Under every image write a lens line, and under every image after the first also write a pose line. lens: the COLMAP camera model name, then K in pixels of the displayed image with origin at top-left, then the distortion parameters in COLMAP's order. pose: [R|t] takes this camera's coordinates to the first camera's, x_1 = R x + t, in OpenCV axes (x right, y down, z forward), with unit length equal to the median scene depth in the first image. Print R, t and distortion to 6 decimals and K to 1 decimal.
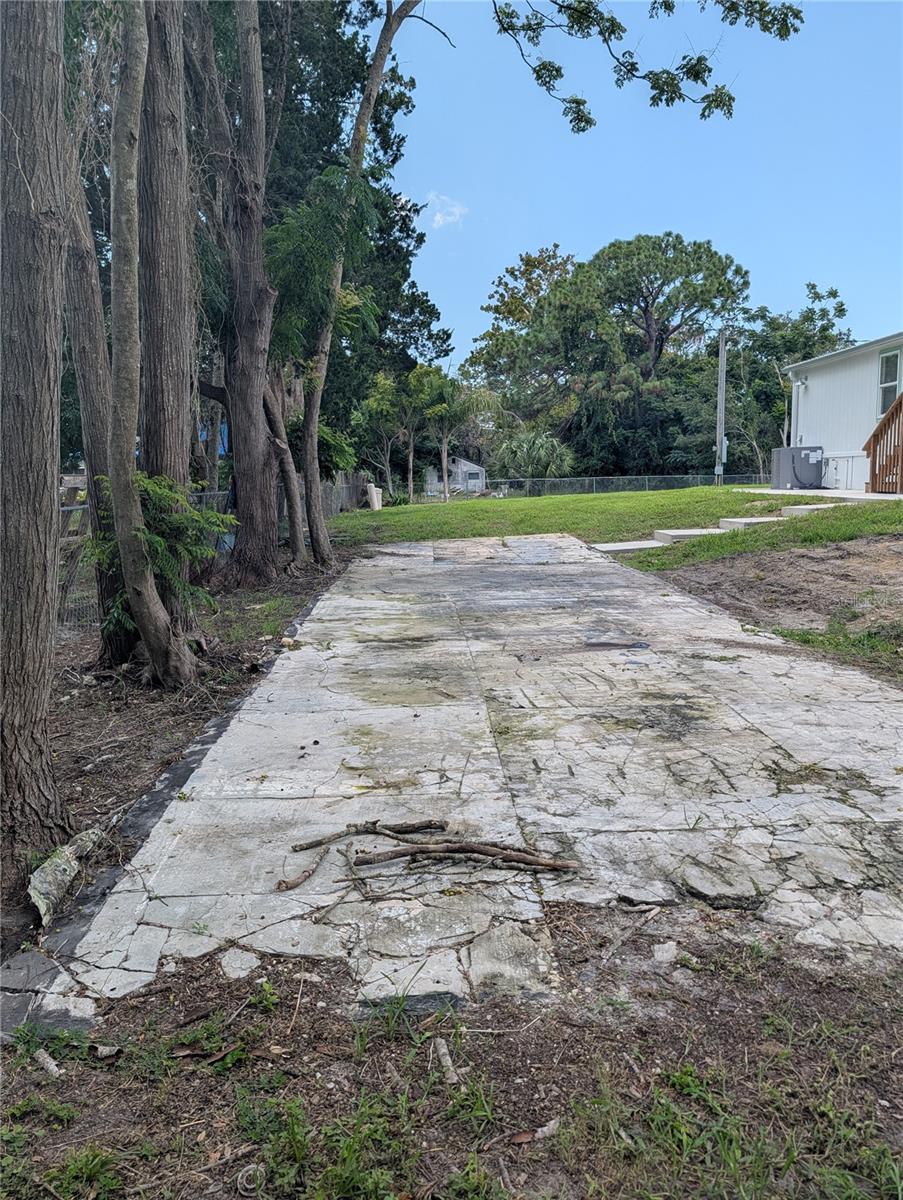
lens RADIAL K [[859.0, 0, 471.7], [0, 859.0, 602.6], [0, 0, 1]] dist [-0.005950, -0.010937]
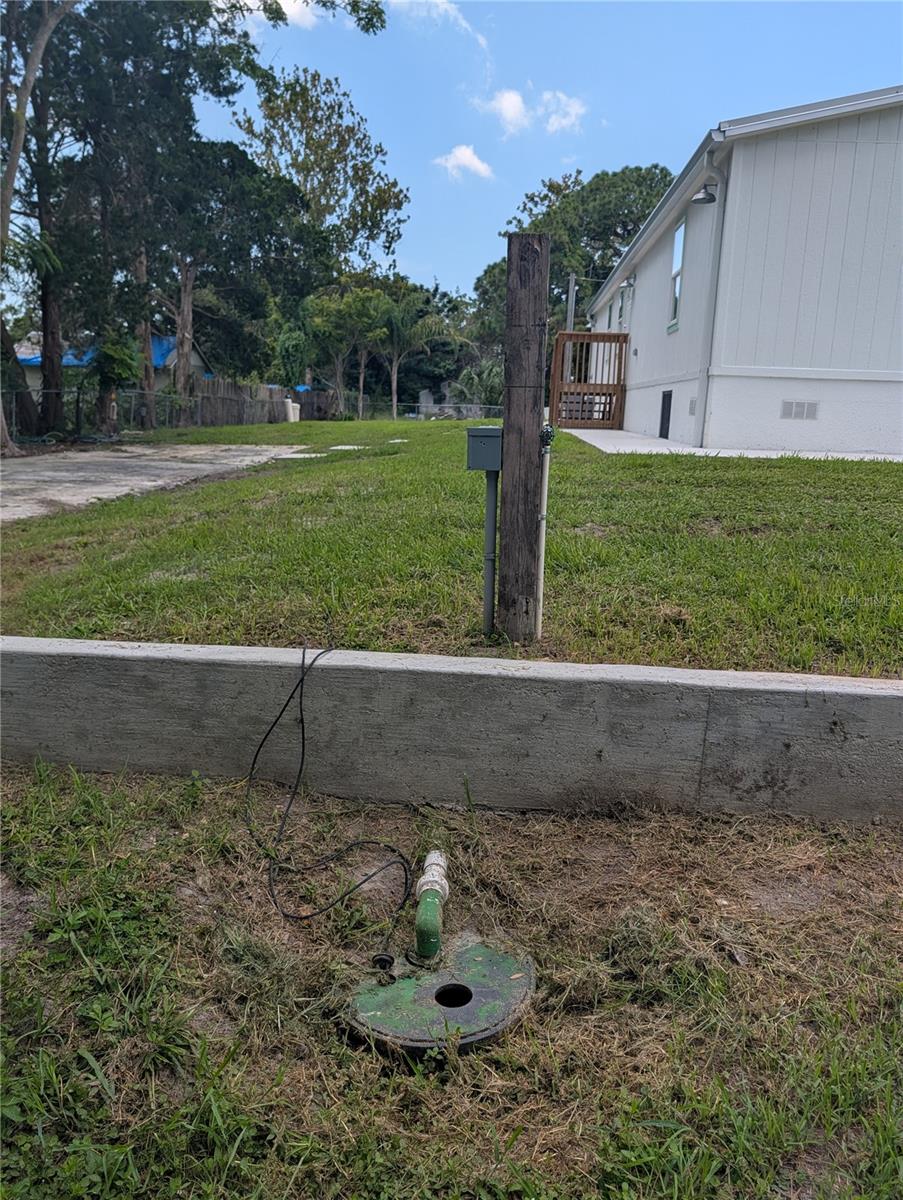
lens RADIAL K [[859.0, 0, 471.7], [0, 859.0, 602.6], [0, 0, 1]] dist [-0.005950, -0.010937]
pose [[0.991140, 0.082011, -0.104482, 2.835669], [-0.073082, 0.993558, 0.086607, 0.094442], [0.110912, -0.078204, 0.990749, -0.955110]]
